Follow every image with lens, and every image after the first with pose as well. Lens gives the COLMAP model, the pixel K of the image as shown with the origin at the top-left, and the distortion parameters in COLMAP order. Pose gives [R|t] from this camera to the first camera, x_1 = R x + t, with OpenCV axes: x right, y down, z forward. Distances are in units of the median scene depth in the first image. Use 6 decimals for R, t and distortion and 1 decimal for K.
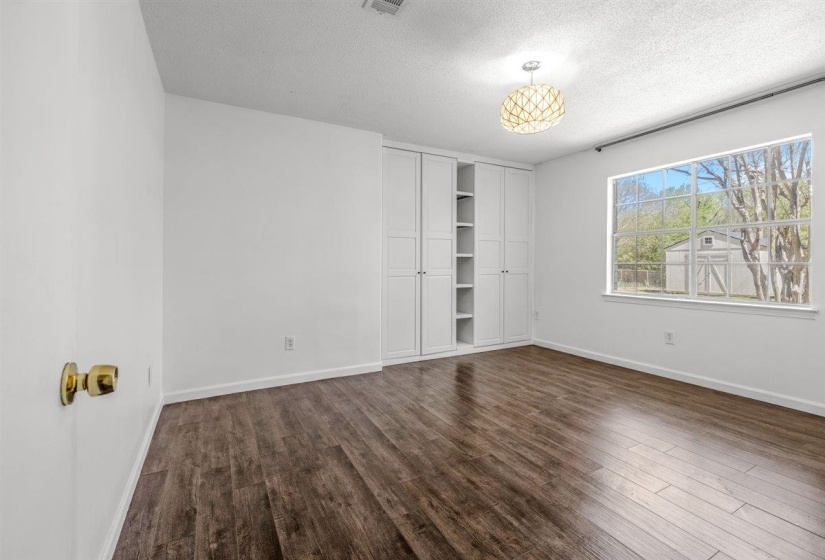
lens RADIAL K [[374.1, 0, 399.8], [0, 374.1, 269.1], [0, 0, 1]] dist [-0.001023, 0.000071]
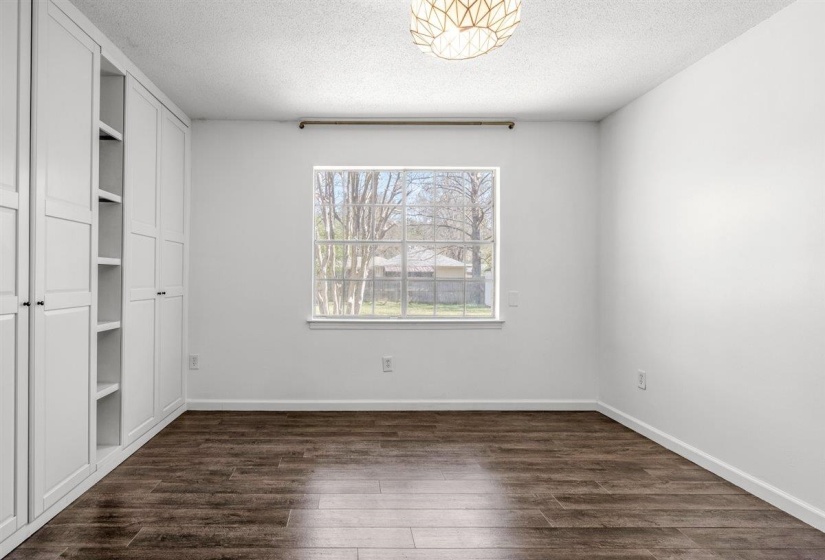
lens RADIAL K [[435.6, 0, 358.4], [0, 435.6, 279.0], [0, 0, 1]] dist [-0.000874, 0.000138]
pose [[0.447249, 0.000242, 0.894409, -0.190391], [0.007215, 0.999966, -0.003878, -0.010864], [-0.894380, 0.008188, 0.447233, 0.510699]]
